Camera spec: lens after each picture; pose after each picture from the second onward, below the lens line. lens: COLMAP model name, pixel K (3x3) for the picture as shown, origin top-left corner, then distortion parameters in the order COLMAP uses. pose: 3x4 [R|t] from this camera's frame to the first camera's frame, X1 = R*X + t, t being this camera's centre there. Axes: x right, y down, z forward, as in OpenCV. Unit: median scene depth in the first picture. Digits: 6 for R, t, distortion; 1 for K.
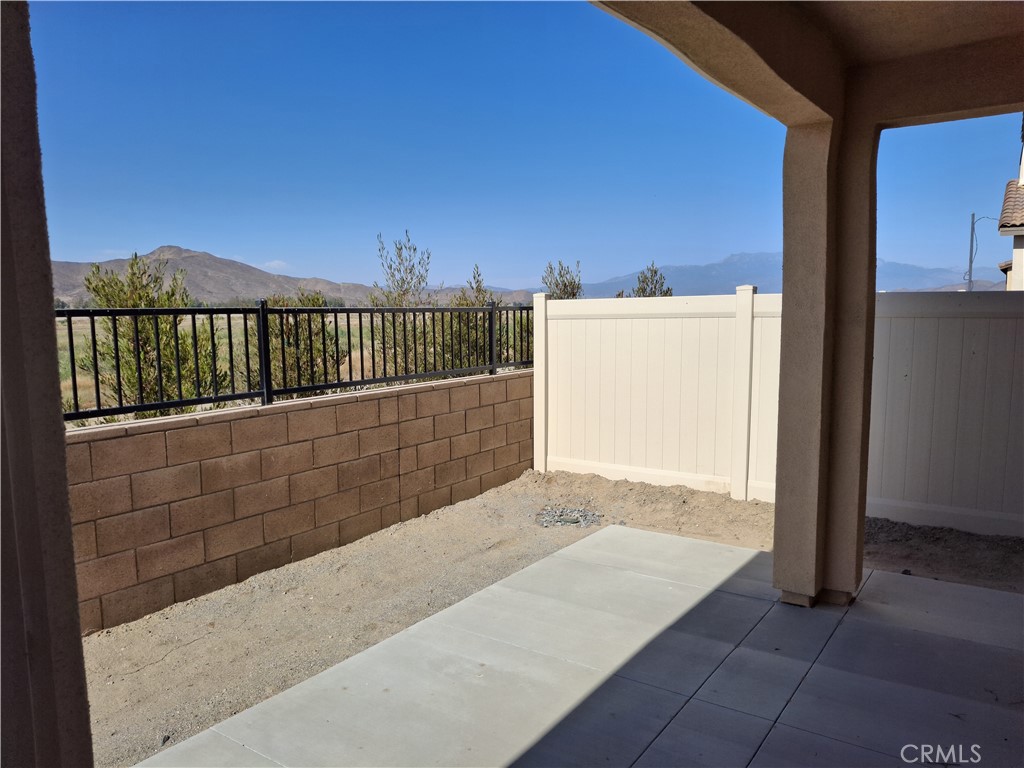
lens RADIAL K [[757.6, 0, 503.9], [0, 757.6, 384.4], [0, 0, 1]] dist [0.113201, -0.211225]
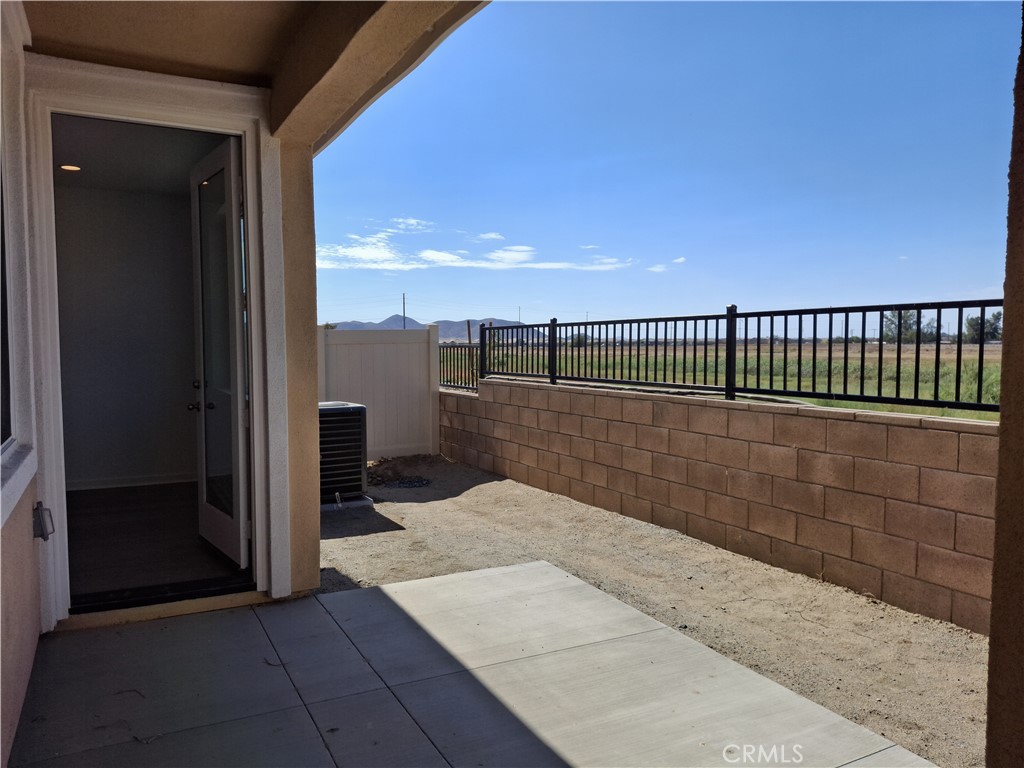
lens RADIAL K [[757.6, 0, 503.9], [0, 757.6, 384.4], [0, 0, 1]] dist [0.113201, -0.211225]
pose [[-0.452214, 0.058397, -0.889996, 0.570209], [-0.085096, 0.990477, 0.108228, -0.045730], [0.887841, 0.124677, -0.442938, 0.841819]]
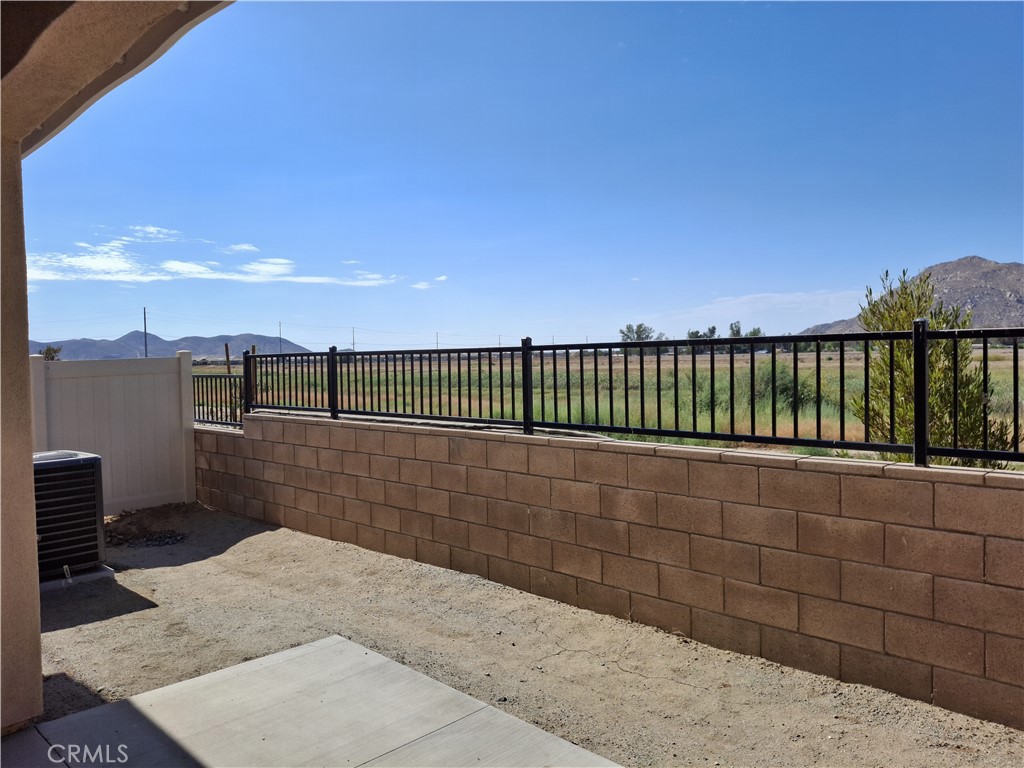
lens RADIAL K [[749.2, 0, 507.2], [0, 749.2, 377.1], [0, 0, 1]] dist [0.099395, -0.170756]
pose [[-0.154333, 0.043727, -0.987051, 0.465405], [-0.076680, 0.995477, 0.056090, -0.069559], [0.985039, 0.084344, -0.150282, 0.761412]]
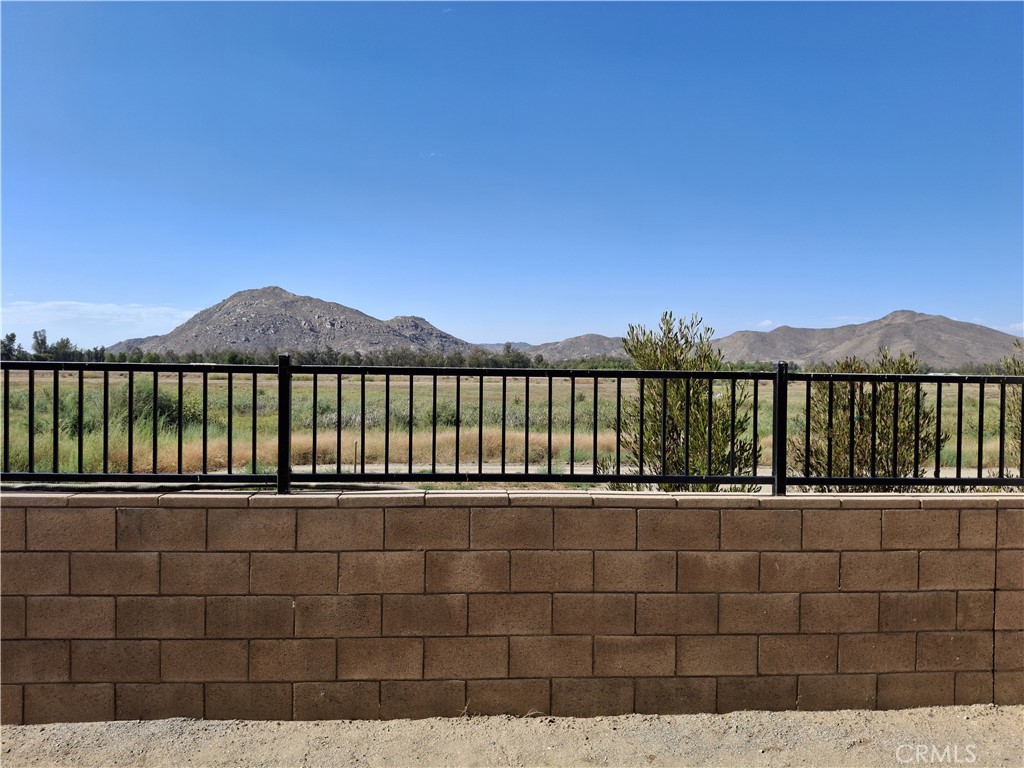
lens RADIAL K [[757.6, 0, 503.9], [0, 757.6, 384.4], [0, 0, 1]] dist [0.113201, -0.211225]
pose [[0.636637, 0.036591, -0.770295, 0.117408], [-0.100757, 0.994258, -0.036044, -0.031198], [0.764553, 0.100559, 0.636669, 0.289587]]
